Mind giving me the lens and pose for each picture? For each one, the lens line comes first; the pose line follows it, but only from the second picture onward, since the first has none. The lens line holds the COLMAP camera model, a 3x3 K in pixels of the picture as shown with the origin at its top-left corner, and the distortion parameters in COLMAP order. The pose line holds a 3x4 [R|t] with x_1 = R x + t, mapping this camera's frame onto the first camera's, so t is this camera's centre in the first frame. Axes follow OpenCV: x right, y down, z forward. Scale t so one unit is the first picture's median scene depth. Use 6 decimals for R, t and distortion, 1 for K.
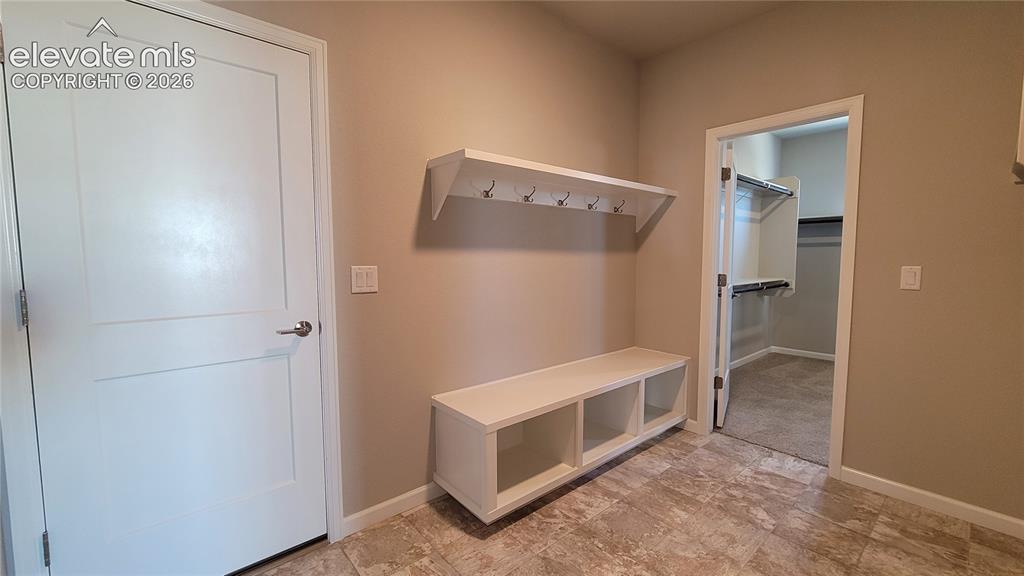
lens RADIAL K [[414.9, 0, 516.6], [0, 414.9, 288.4], [0, 0, 1]] dist [-0.001317, -0.000203]
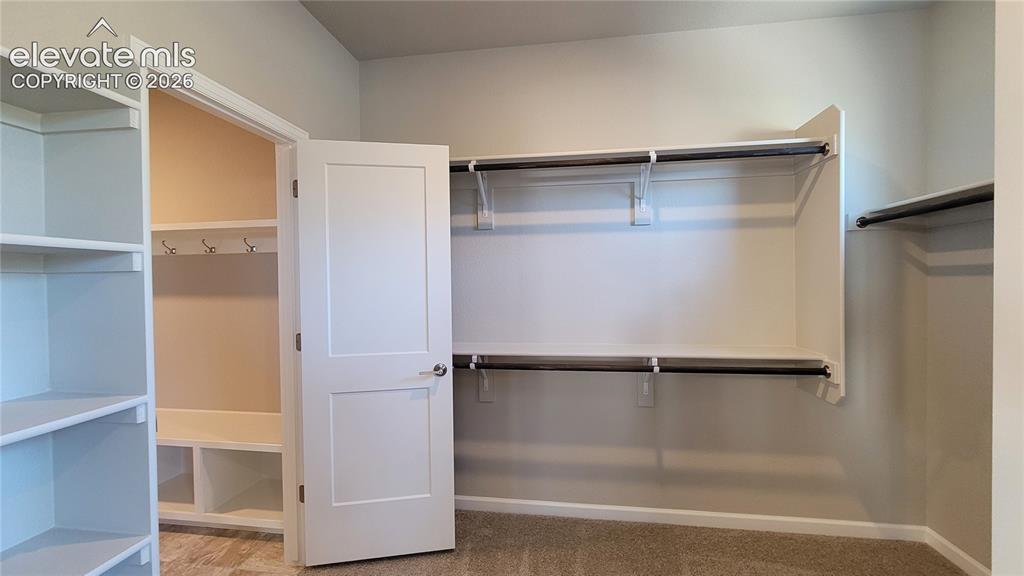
lens RADIAL K [[414.9, 0, 516.6], [0, 414.9, 288.4], [0, 0, 1]] dist [-0.001317, -0.000203]
pose [[0.649328, 0.004540, -0.760495, 0.787339], [-0.044508, 0.998495, -0.032042, -0.066383], [0.759205, 0.054654, 0.648553, 0.520638]]
